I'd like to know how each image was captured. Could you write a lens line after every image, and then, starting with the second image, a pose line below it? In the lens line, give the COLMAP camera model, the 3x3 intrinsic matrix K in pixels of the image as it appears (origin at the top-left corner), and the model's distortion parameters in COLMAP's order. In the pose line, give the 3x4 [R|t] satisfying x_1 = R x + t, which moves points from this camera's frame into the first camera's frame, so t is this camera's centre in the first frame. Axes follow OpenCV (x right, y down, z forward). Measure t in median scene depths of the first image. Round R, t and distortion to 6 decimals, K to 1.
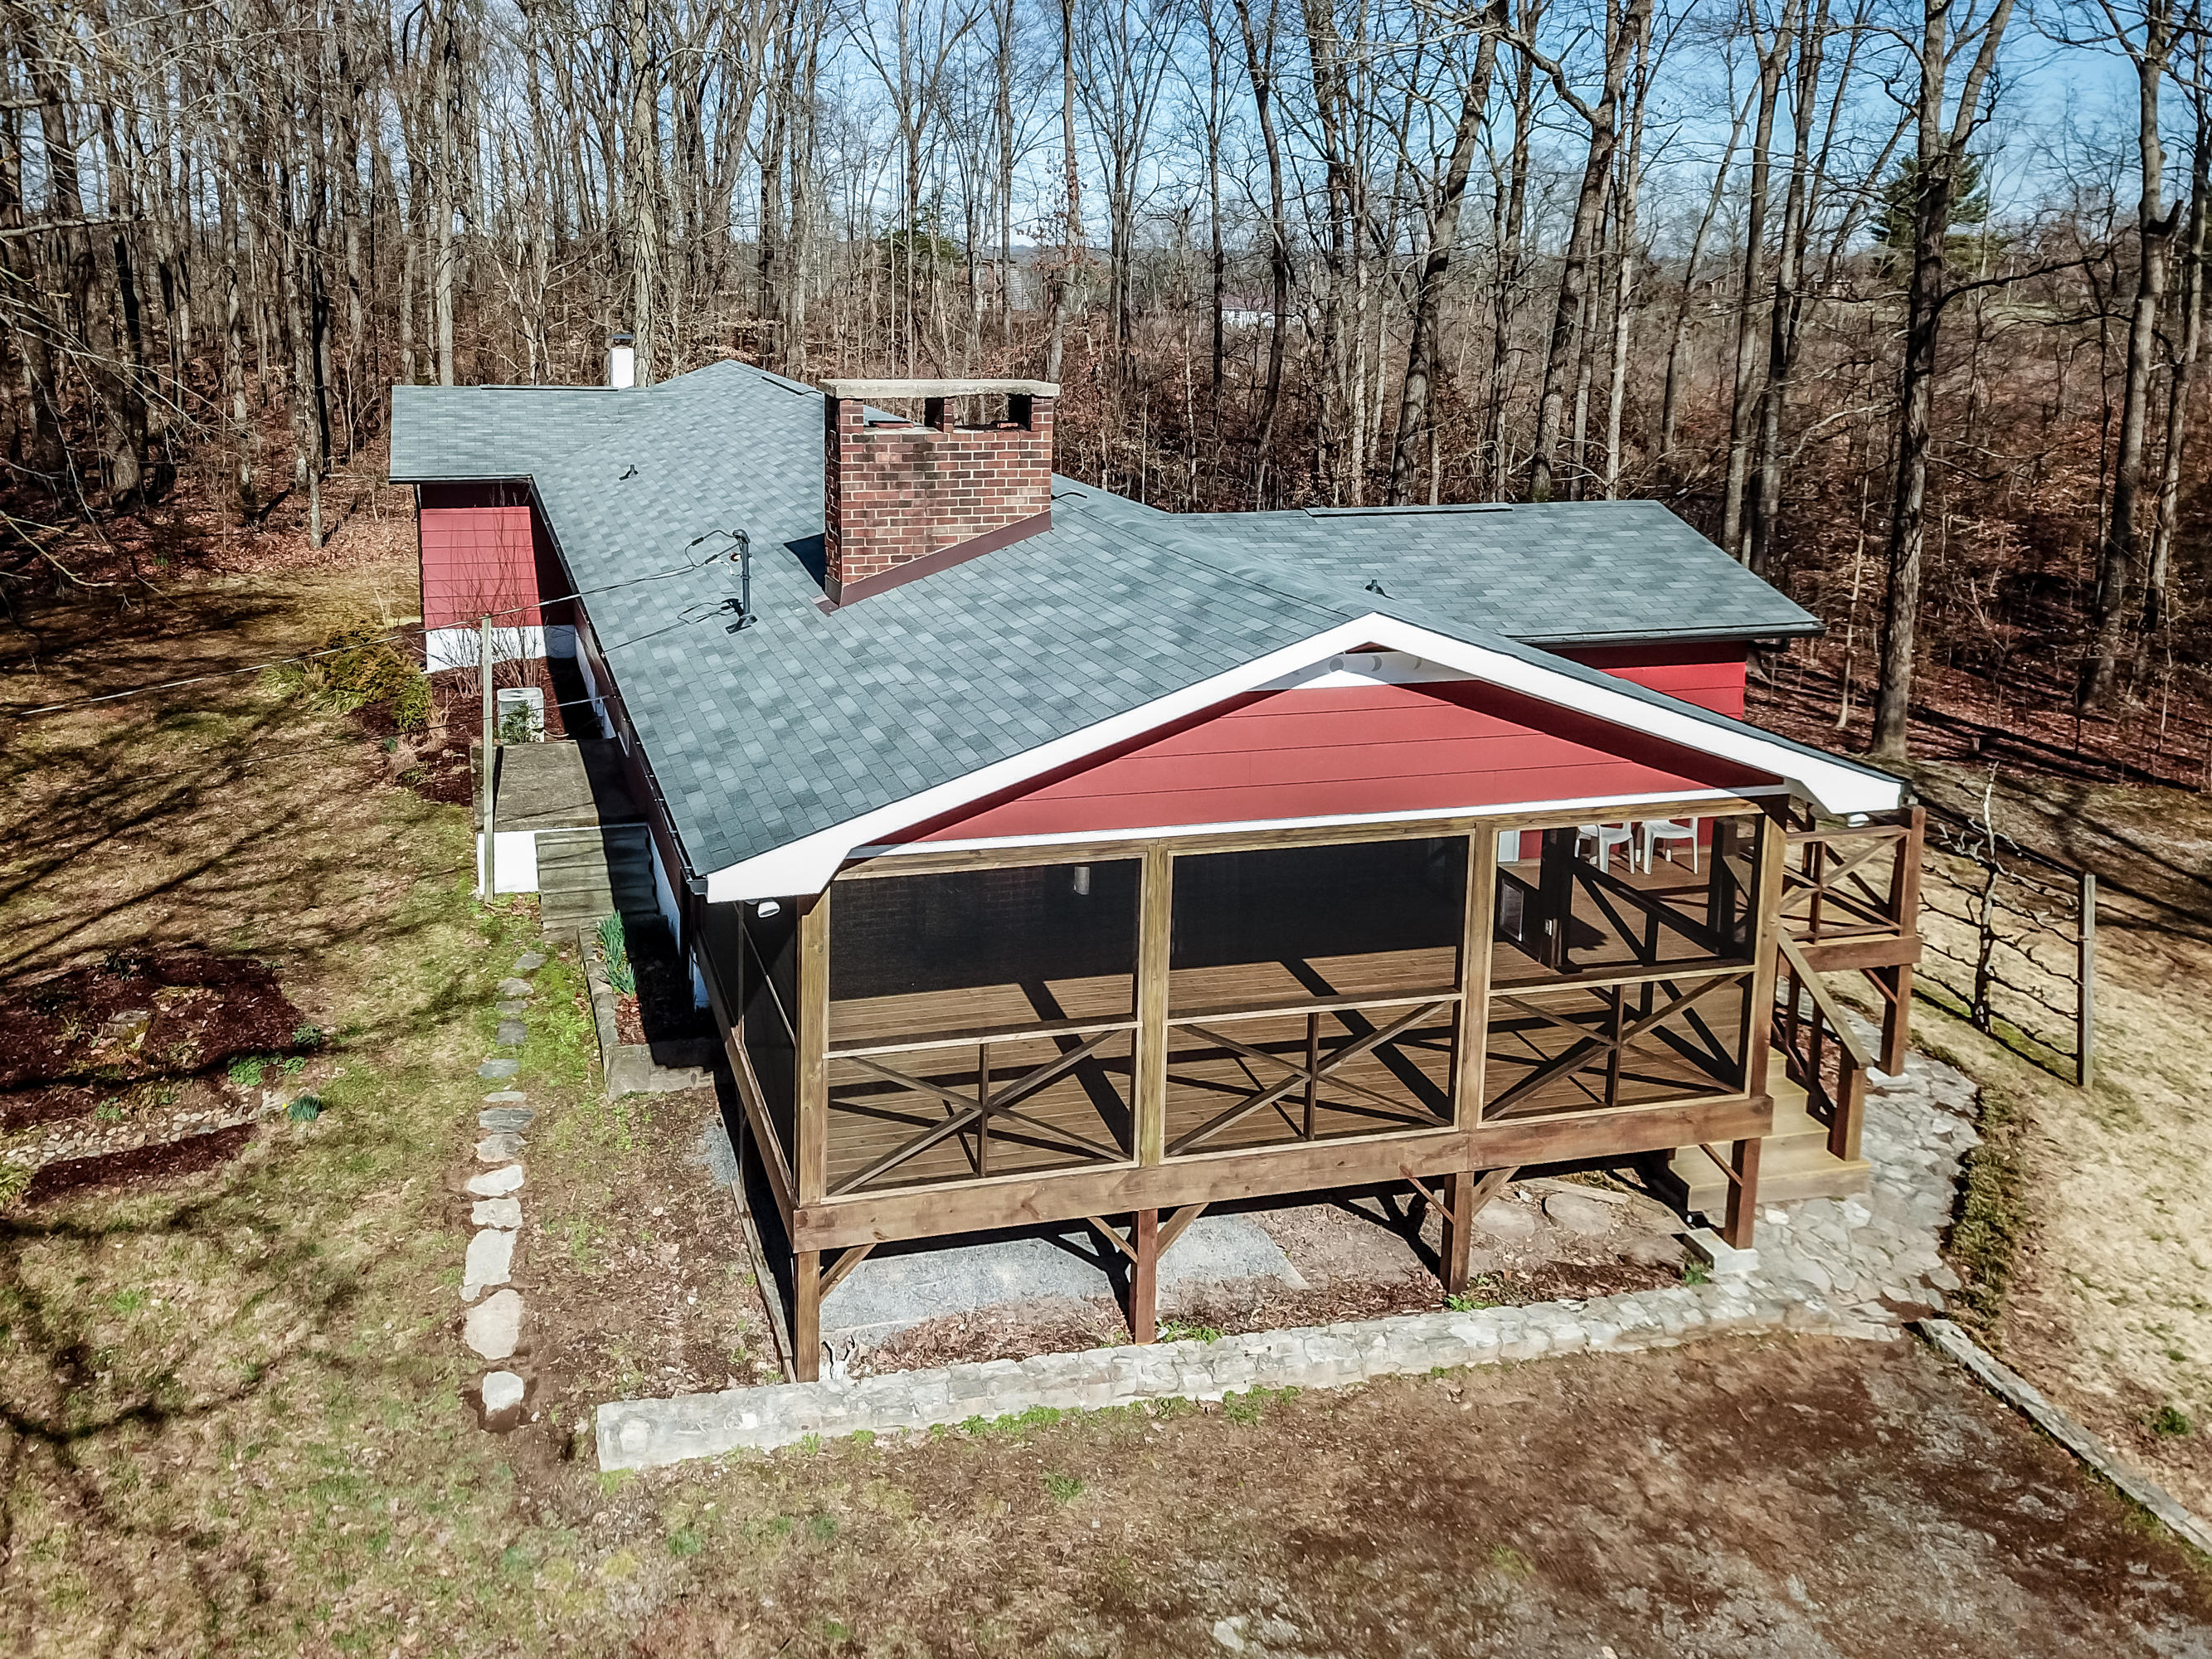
lens RADIAL K [[1598.2, 0, 1104.7], [0, 1598.2, 762.2], [0, 0, 1]] dist [0.020566, -0.000442]
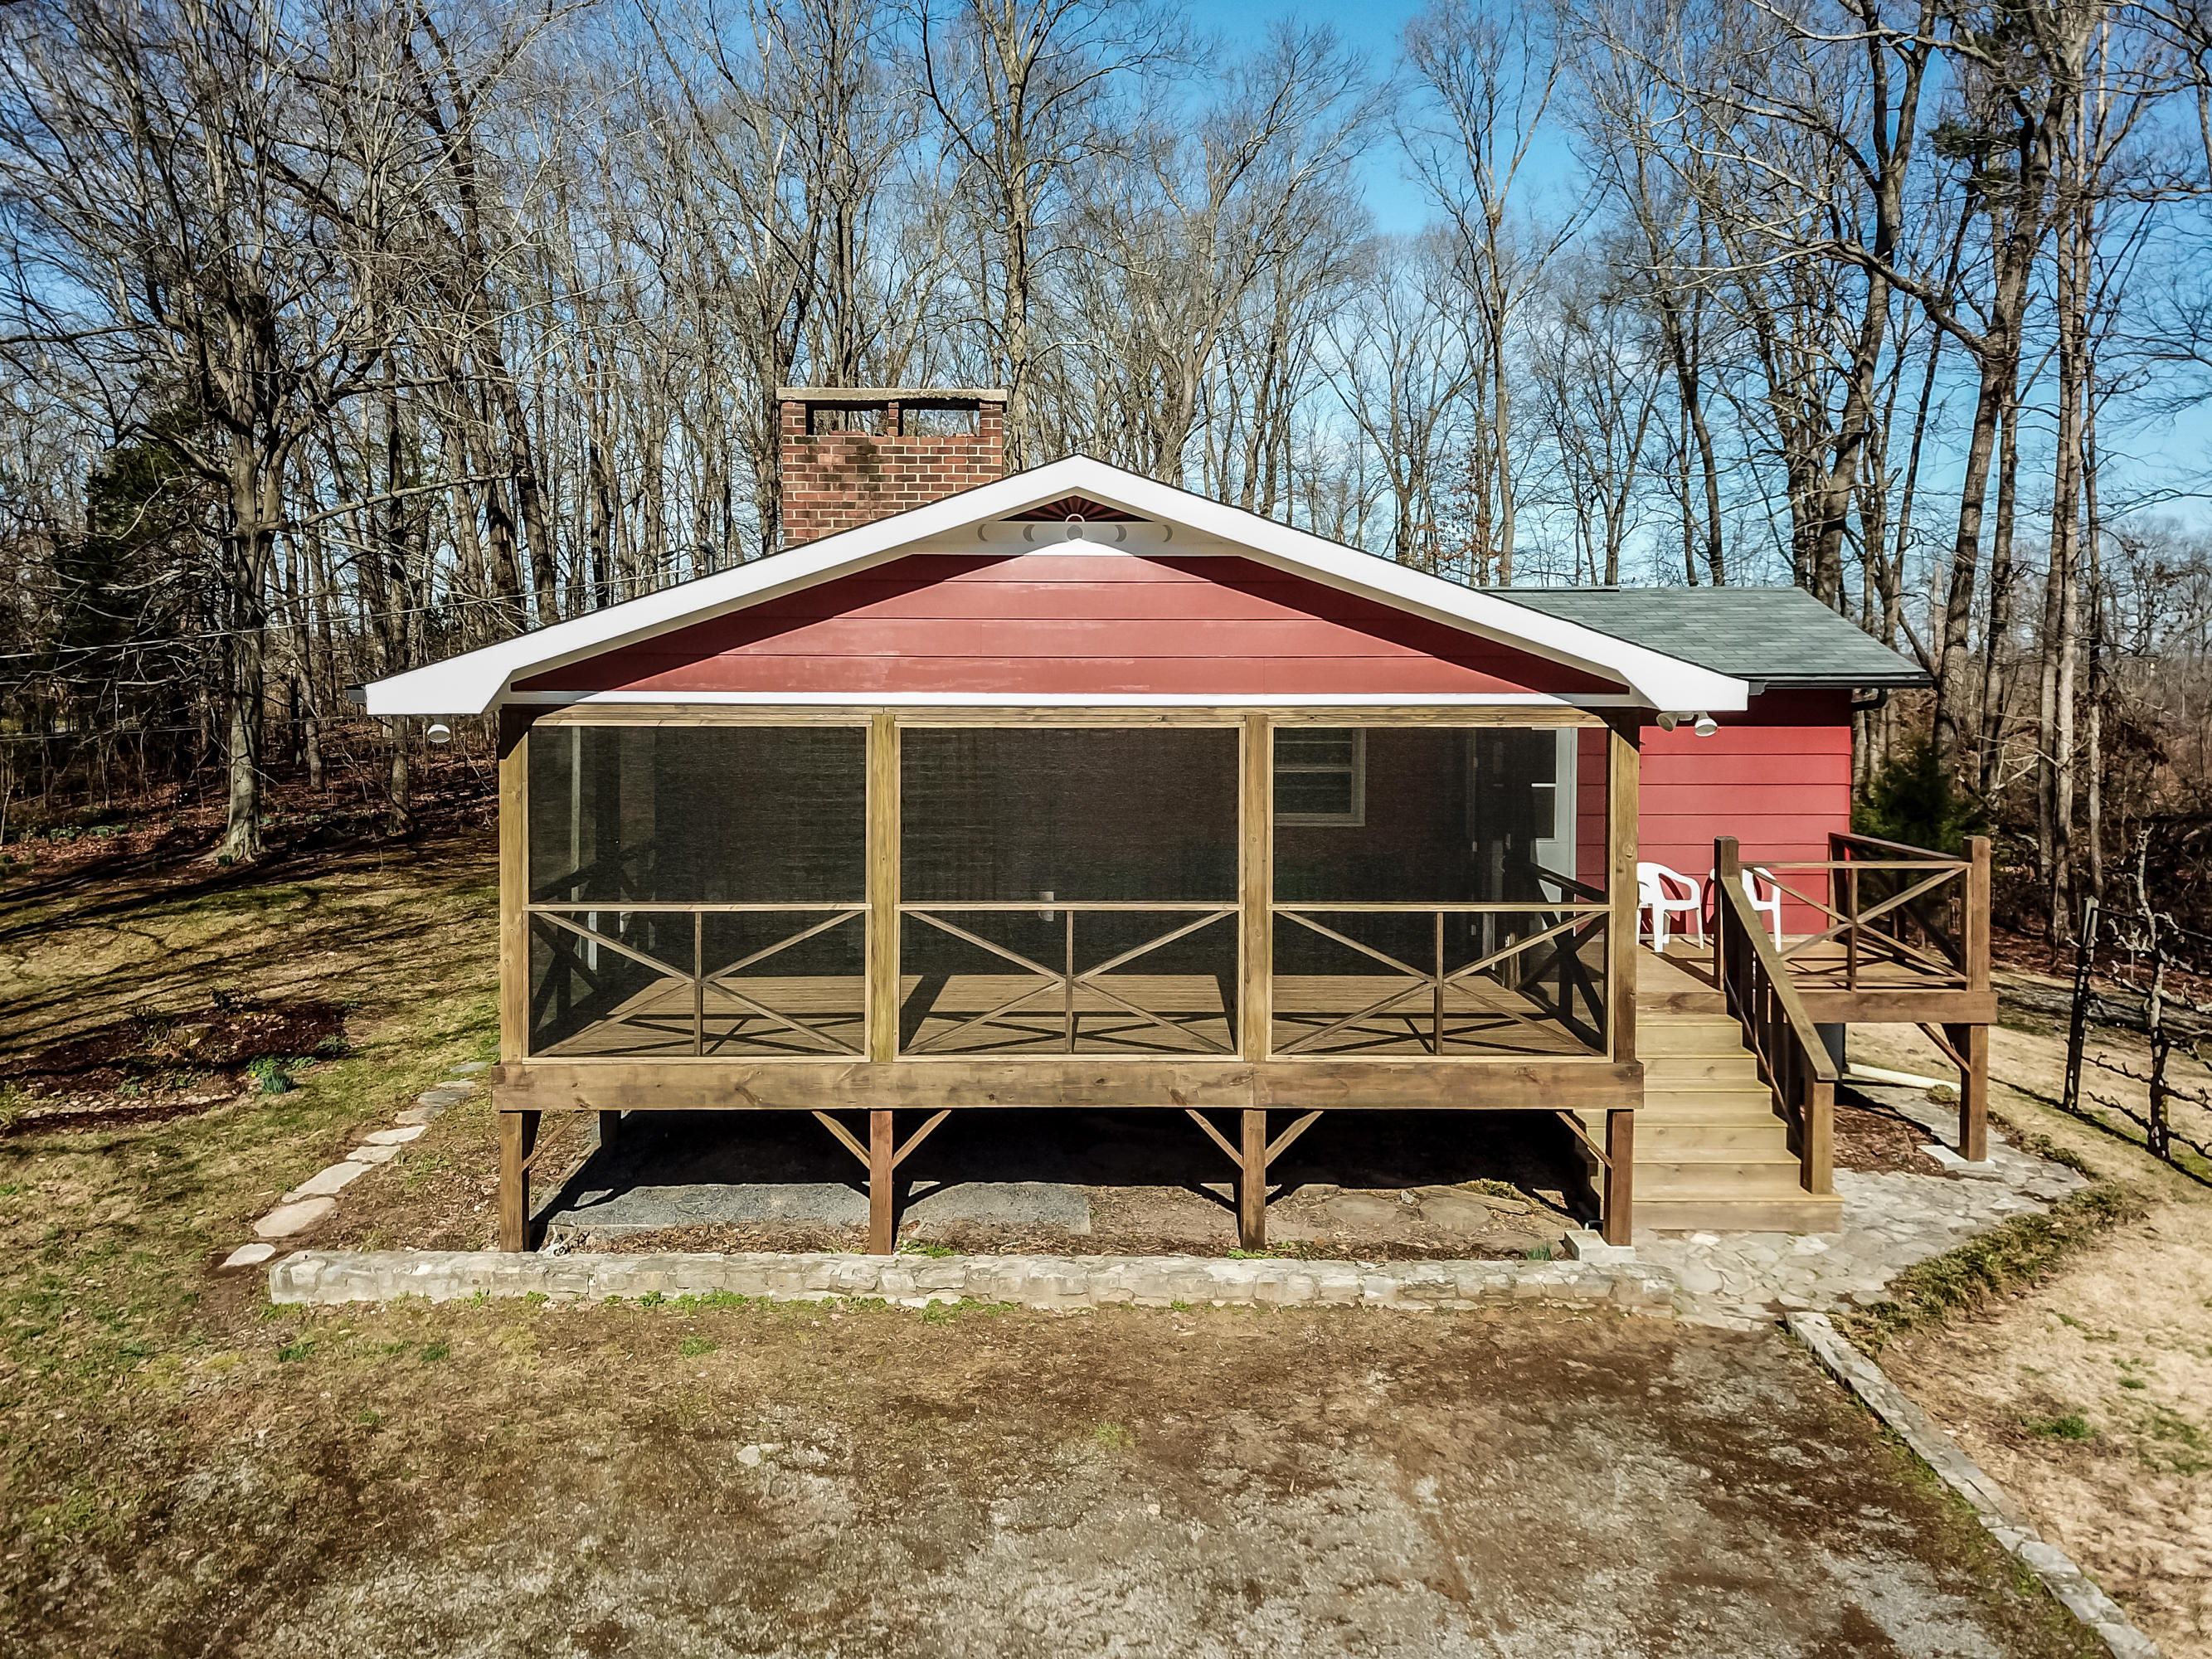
lens RADIAL K [[1629.7, 0, 1106.0], [0, 1629.7, 829.5], [0, 0, 1]] dist [0.025709, 0.003334]
pose [[0.979747, 0.010148, -0.199981, 0.338103], [-0.032706, 0.993413, -0.109822, 0.209240], [0.197550, 0.114138, 0.973625, 0.065224]]
